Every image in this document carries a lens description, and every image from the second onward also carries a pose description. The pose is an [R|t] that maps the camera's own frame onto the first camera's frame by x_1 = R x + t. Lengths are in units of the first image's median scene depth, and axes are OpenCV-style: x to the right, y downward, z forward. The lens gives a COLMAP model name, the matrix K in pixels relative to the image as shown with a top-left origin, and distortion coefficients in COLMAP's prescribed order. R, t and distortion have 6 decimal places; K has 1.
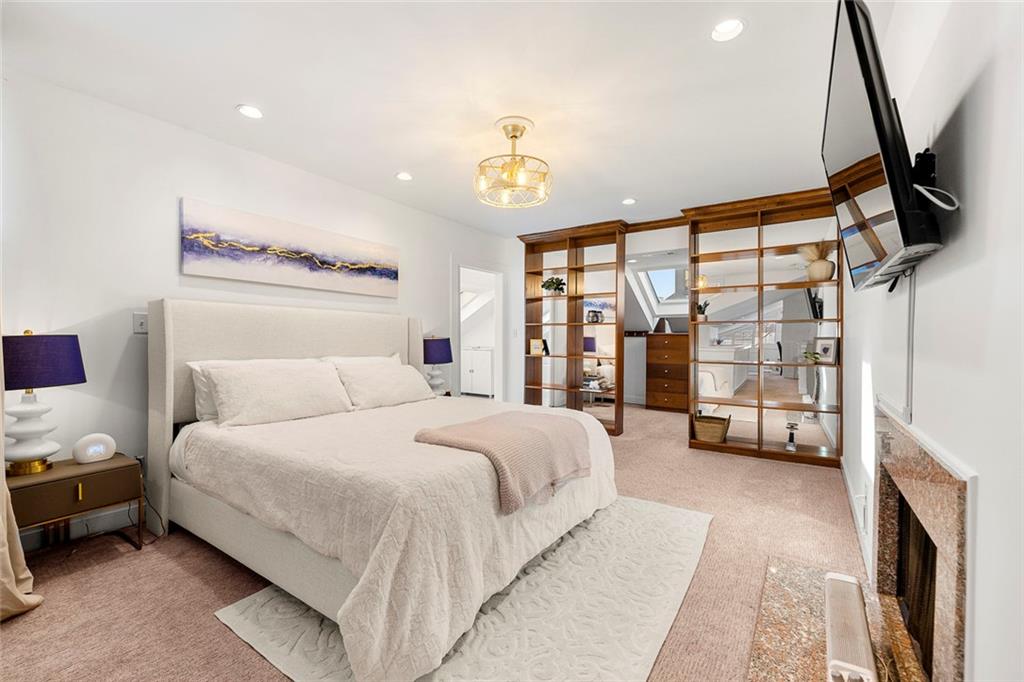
lens RADIAL K [[417.4, 0, 513.2], [0, 417.4, 343.4], [0, 0, 1]] dist [-0.024268, -0.000080]
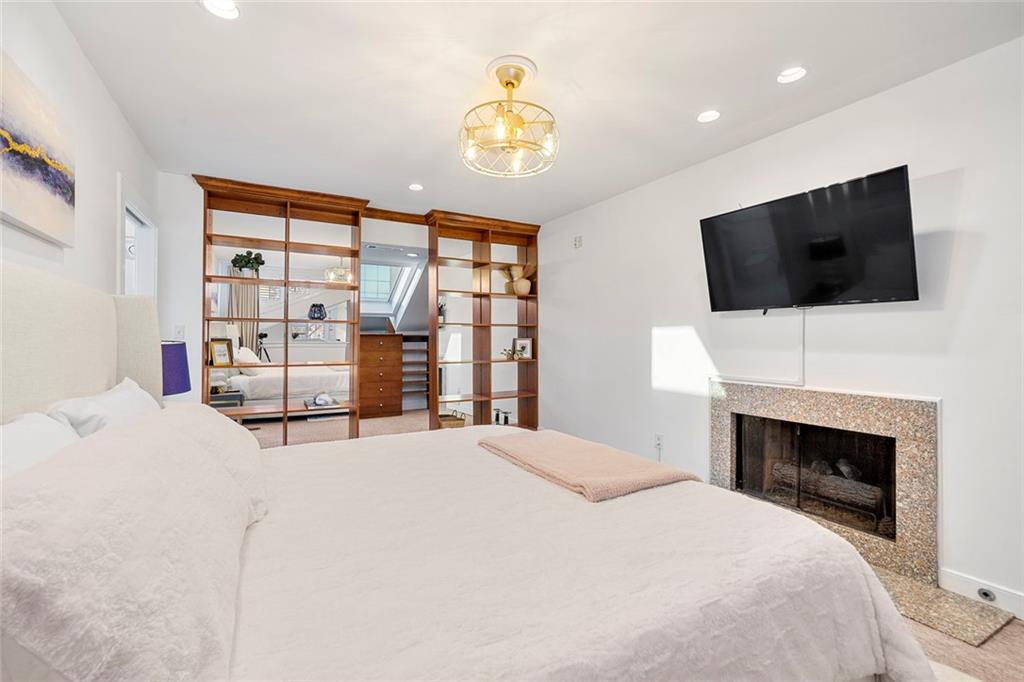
lens RADIAL K [[452.3, 0, 515.0], [0, 452.3, 336.3], [0, 0, 1]] dist [0.021895, 0.000484]
pose [[0.409298, 0.003173, 0.912395, -0.493738], [0.008565, 0.999937, -0.007320, -0.008984], [-0.912361, 0.010810, 0.409245, 0.365791]]
